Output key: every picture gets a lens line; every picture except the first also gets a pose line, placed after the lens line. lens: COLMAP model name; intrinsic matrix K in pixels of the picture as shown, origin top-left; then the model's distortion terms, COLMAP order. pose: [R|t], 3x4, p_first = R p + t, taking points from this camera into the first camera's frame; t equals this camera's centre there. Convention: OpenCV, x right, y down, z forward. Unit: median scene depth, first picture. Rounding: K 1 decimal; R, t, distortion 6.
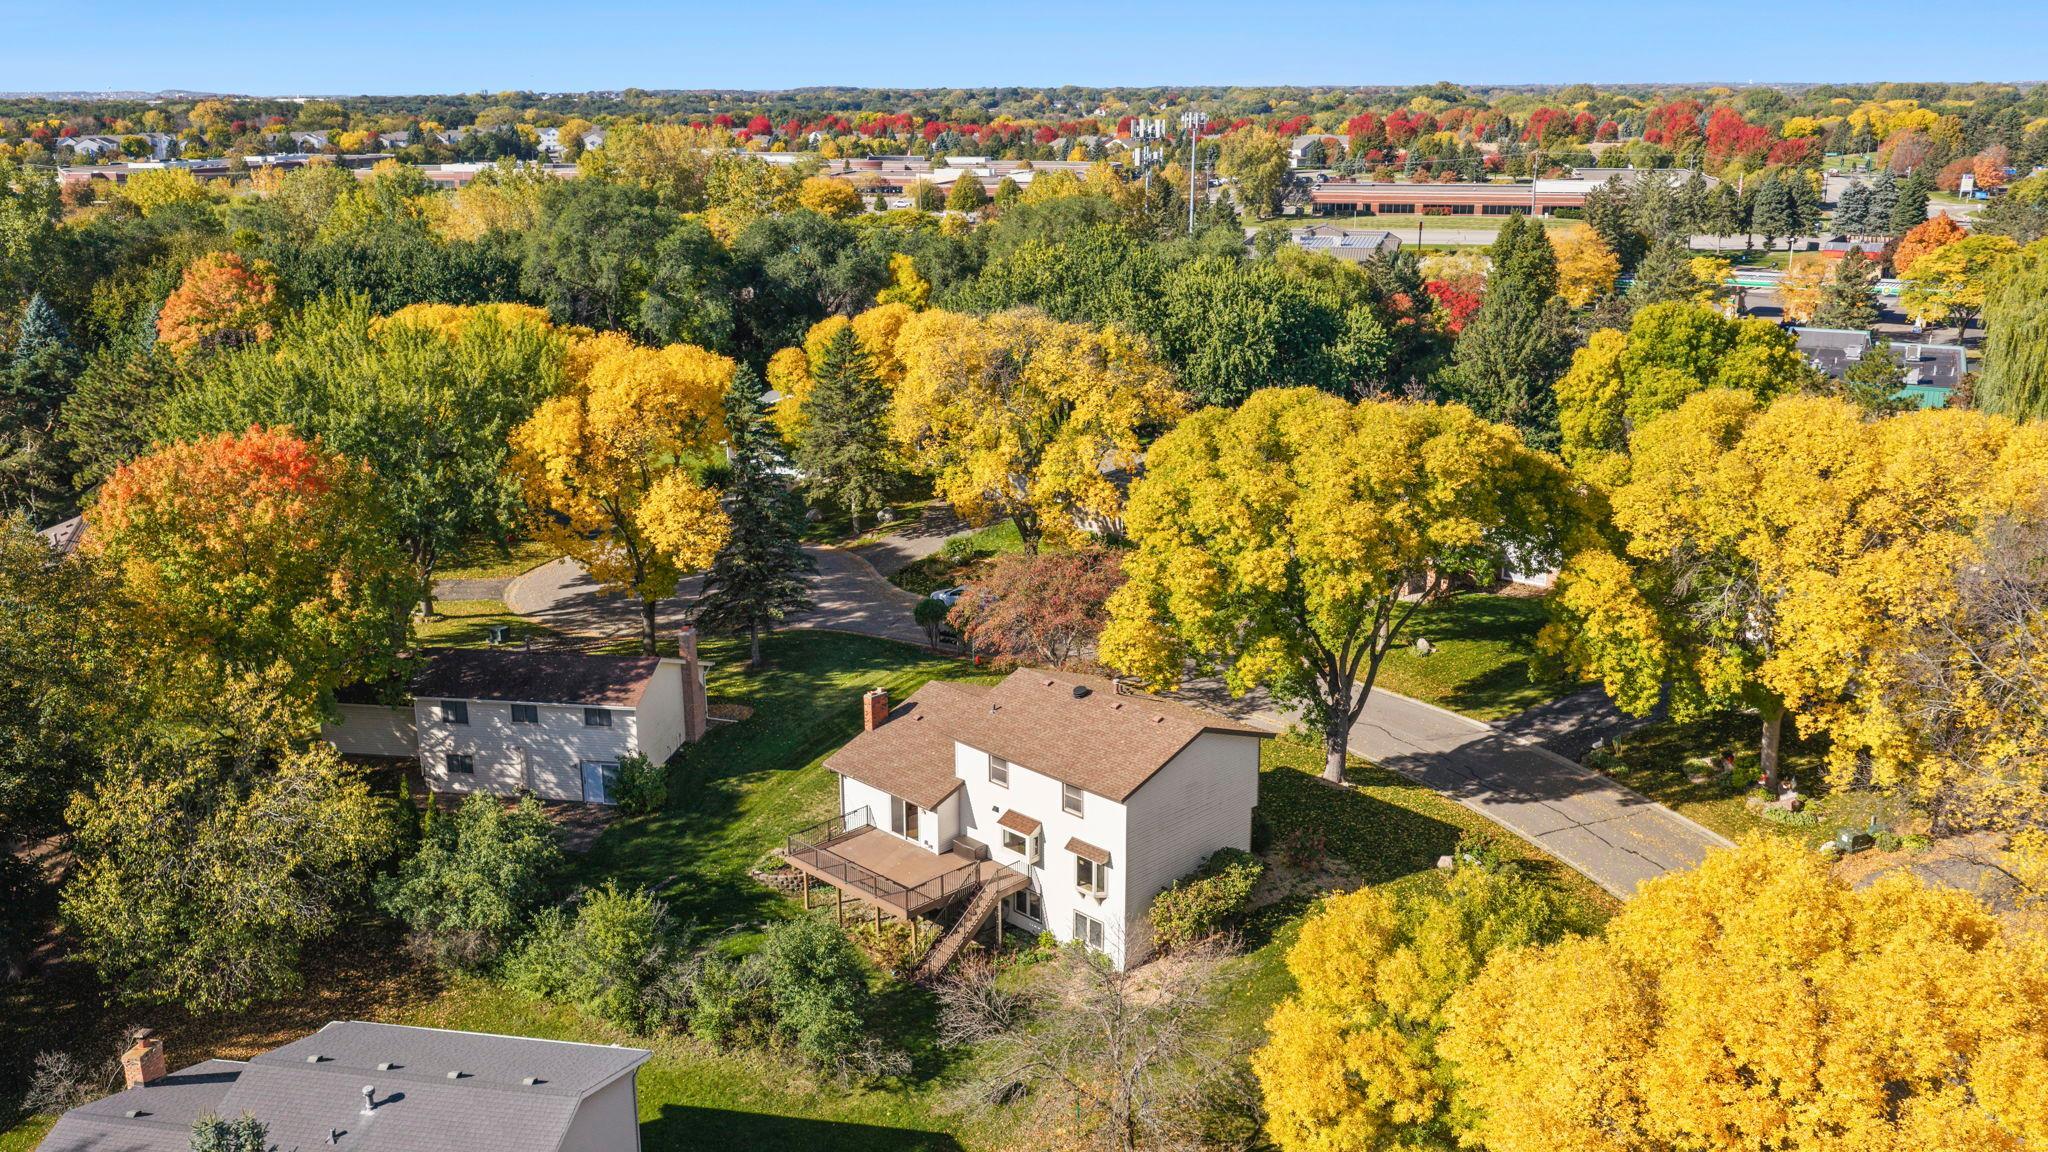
lens RADIAL K [[1655.4, 0, 1048.6], [0, 1655.4, 576.9], [0, 0, 1]] dist [0.000169, -0.004921]
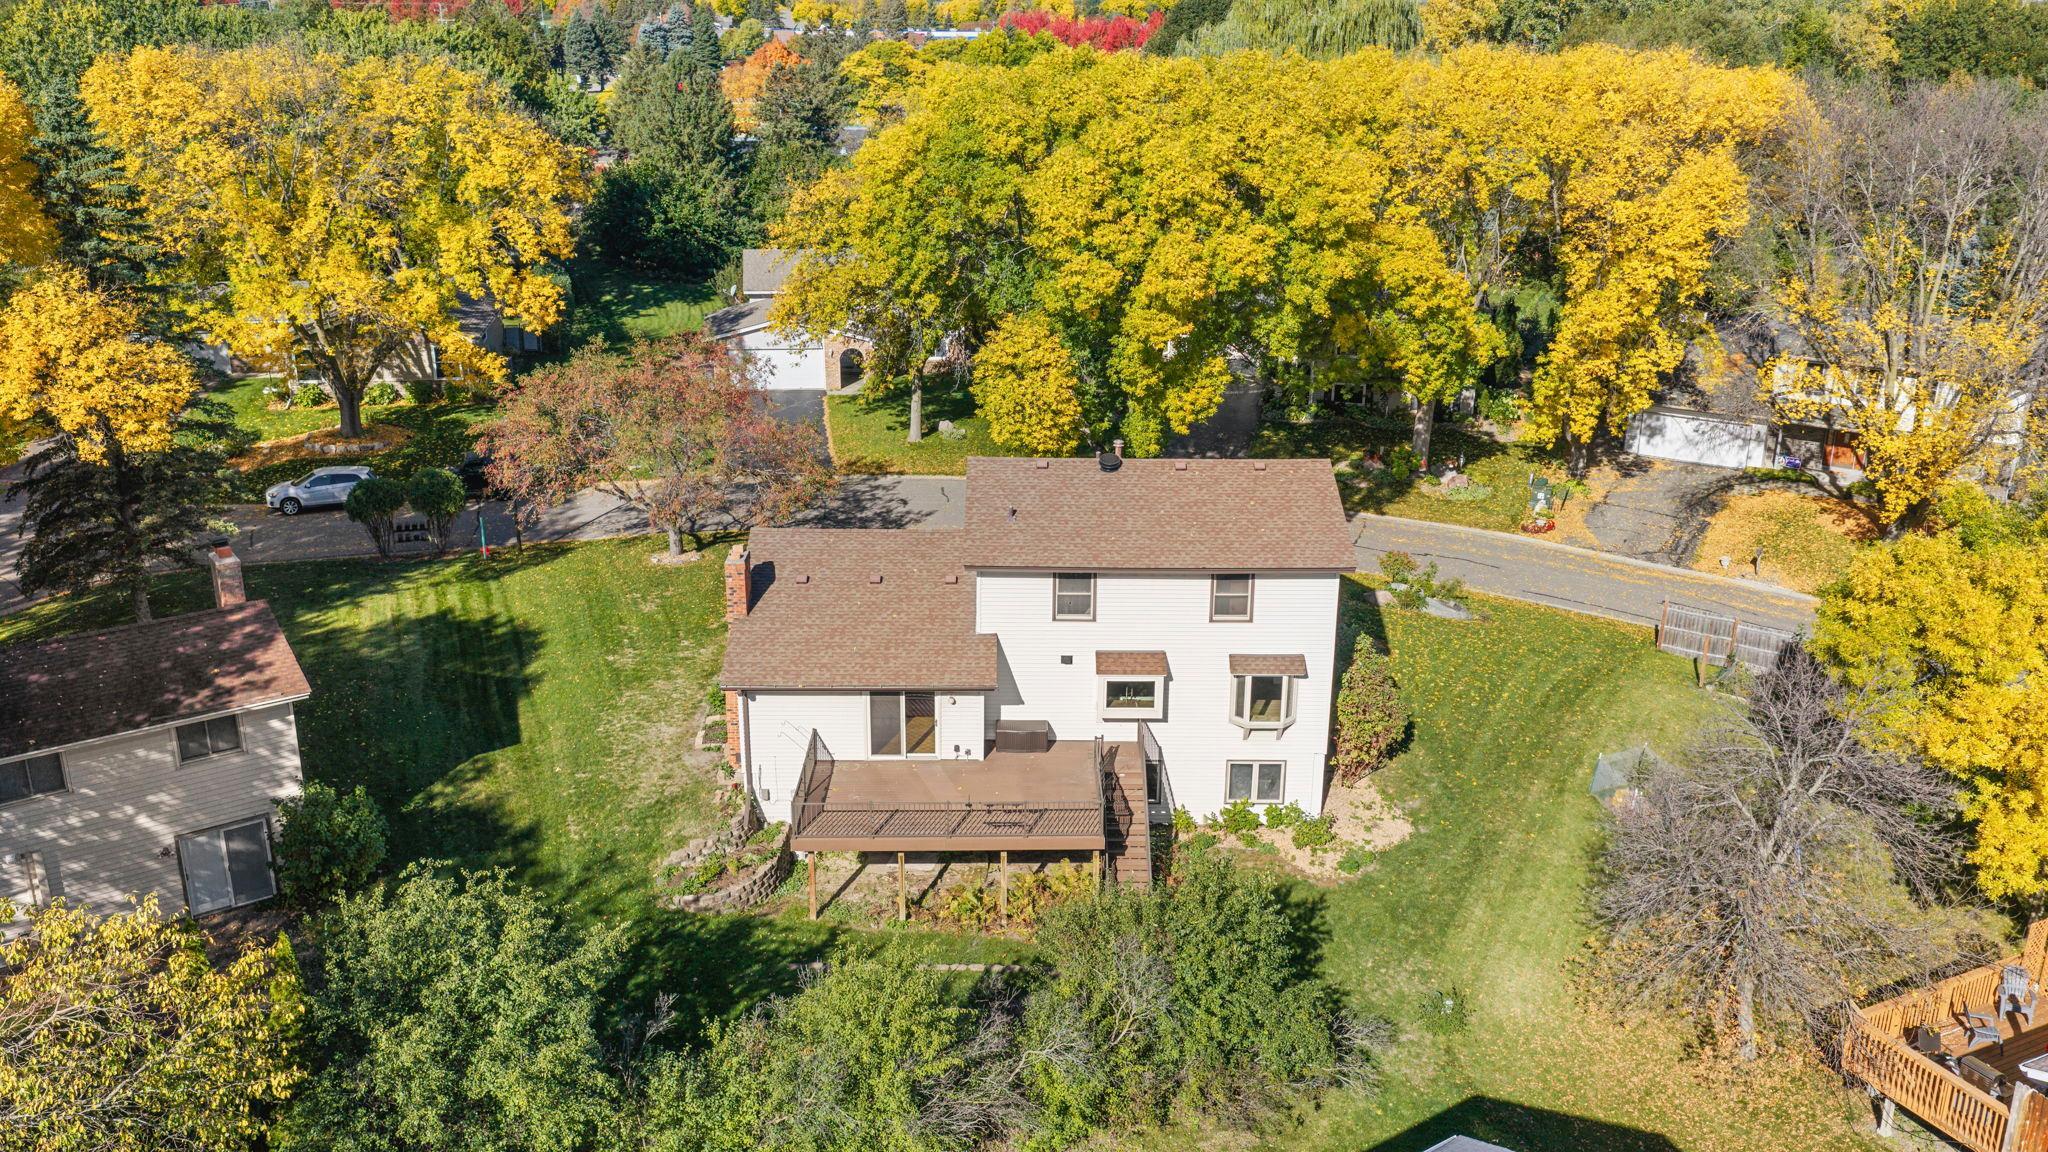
lens RADIAL K [[1681.3, 0, 1024.0], [0, 1681.3, 576.0], [0, 0, 1]] dist [0.013691, -0.046710]
pose [[0.708627, -0.219226, 0.670662, -0.463985], [0.185360, 0.974962, 0.122842, 0.023505], [-0.680801, 0.037265, 0.731520, 0.512728]]
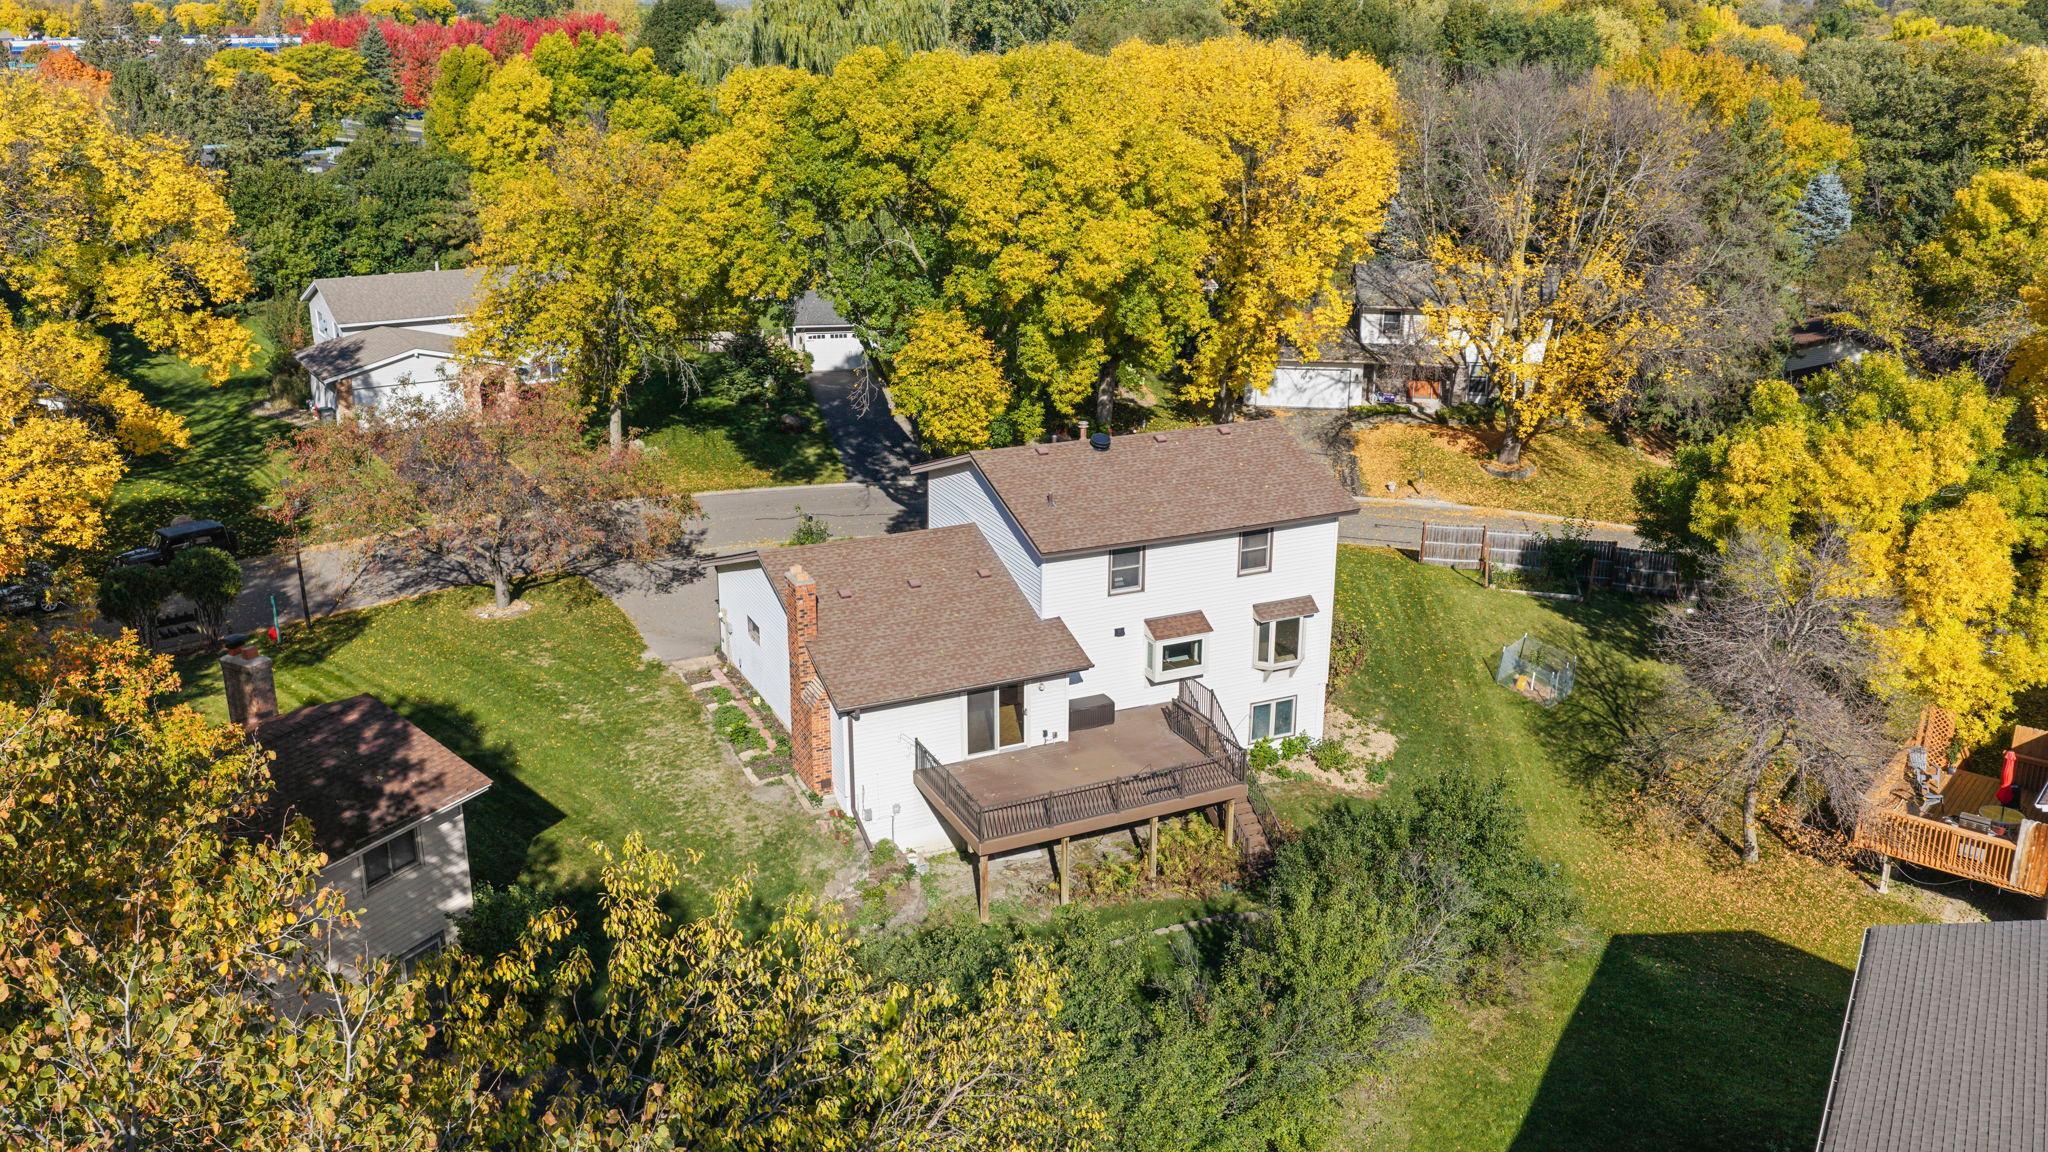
lens RADIAL K [[1681.3, 0, 1024.0], [0, 1681.3, 576.0], [0, 0, 1]] dist [0.013691, -0.046710]
pose [[0.353165, -0.294327, 0.888058, -0.628457], [0.253679, 0.943790, 0.211914, -0.035541], [-0.900512, 0.150441, 0.407978, 0.729719]]
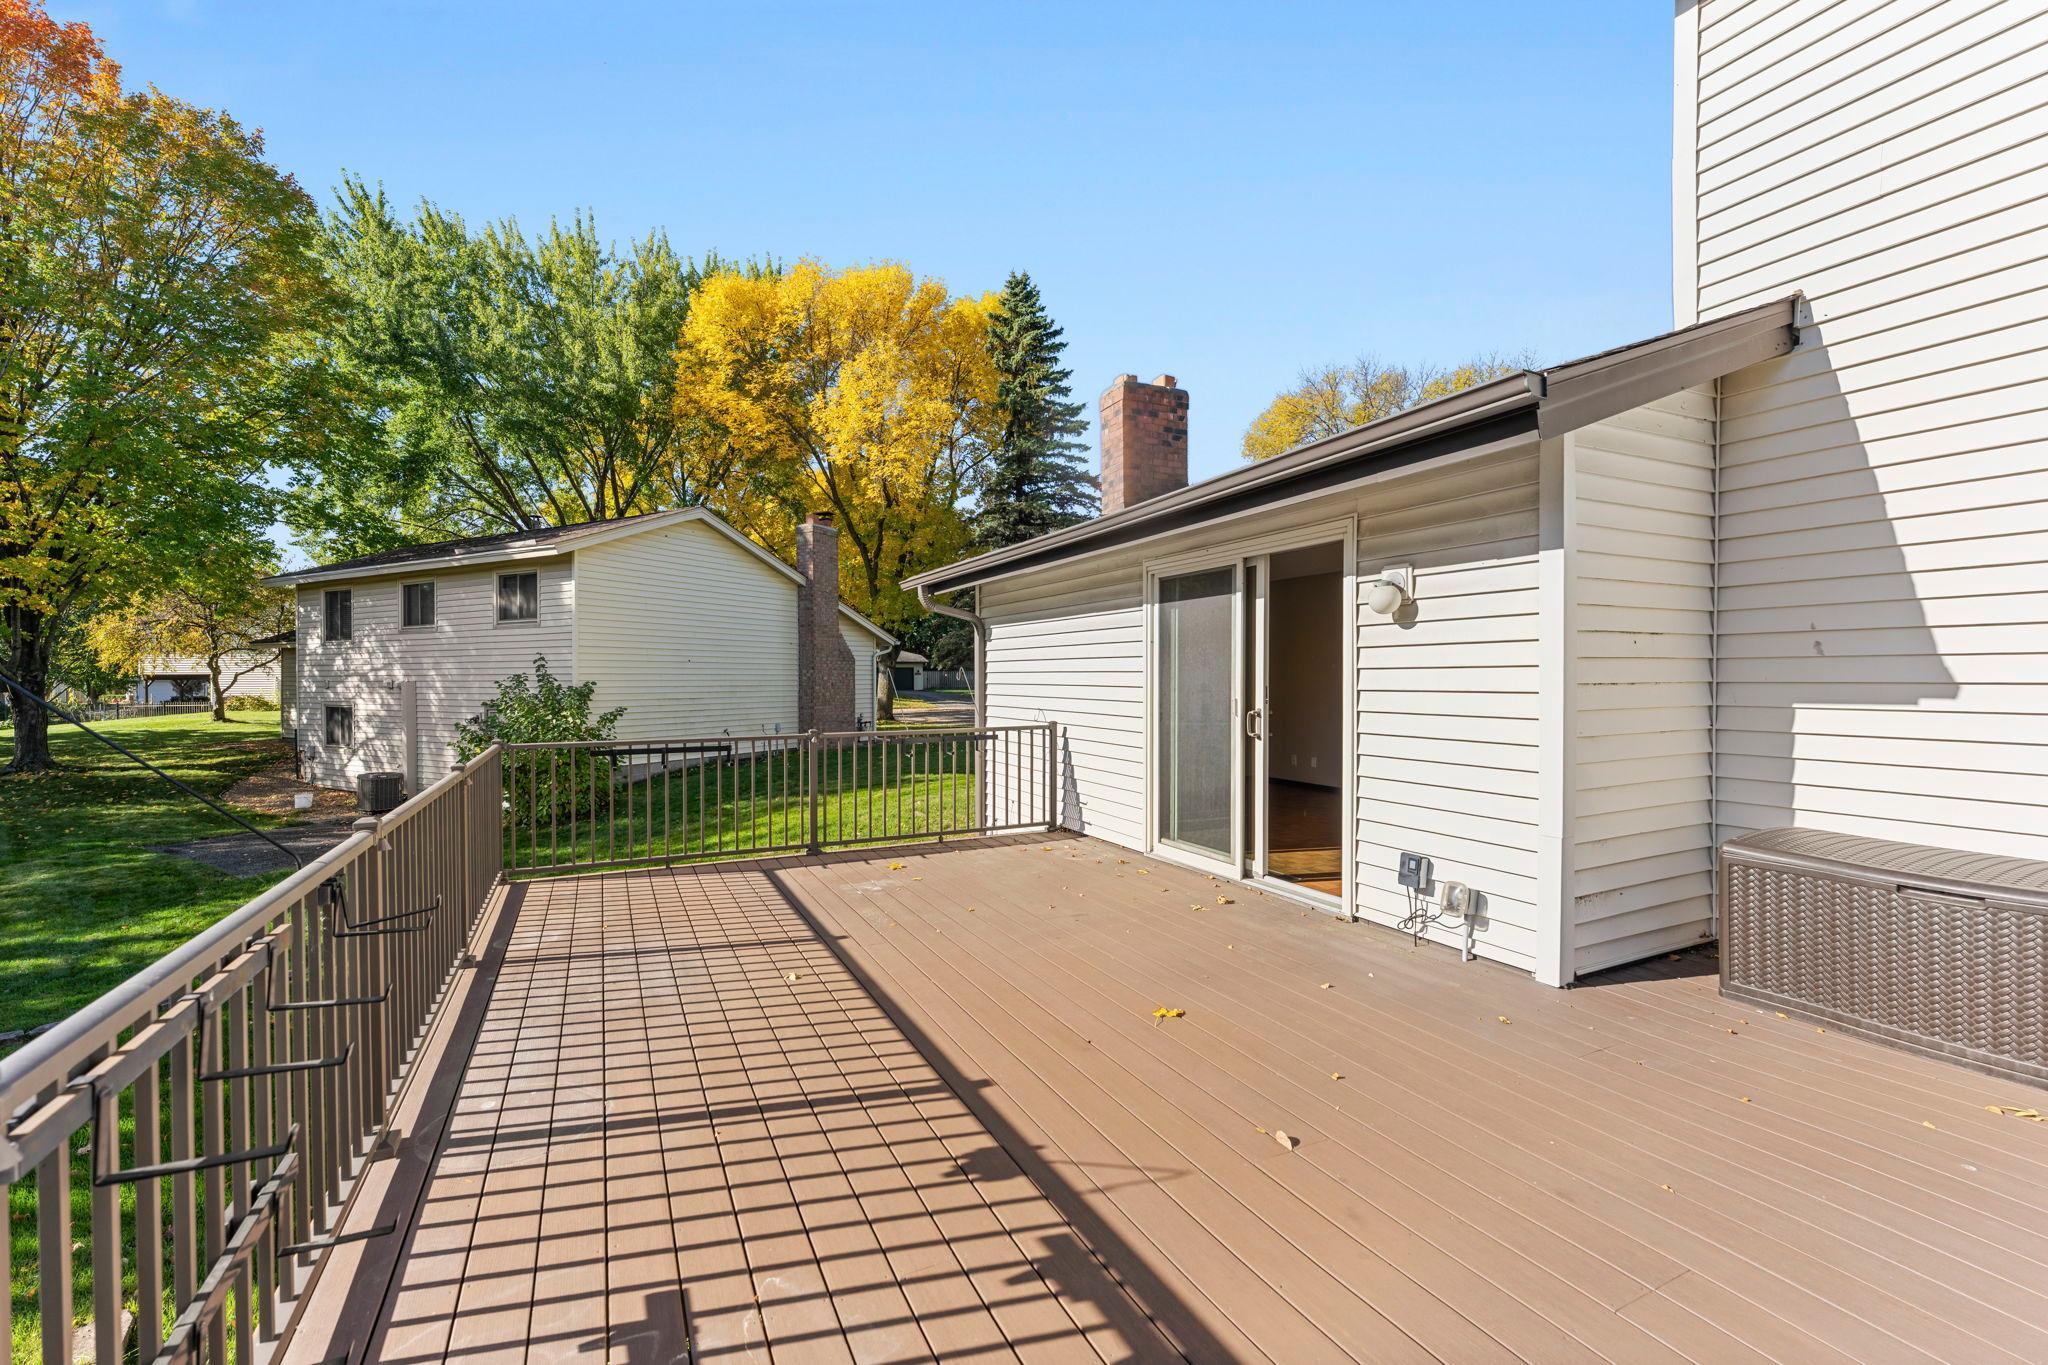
lens RADIAL K [[854.1, 0, 1024.0], [0, 854.1, 682.5], [0, 0, 1]] dist [-0.006311, -0.000366]
pose [[0.941046, -0.006295, -0.338221, -0.079087], [-0.083957, 0.964197, -0.251545, 0.163867], [0.327696, 0.265111, 0.906825, 0.923945]]
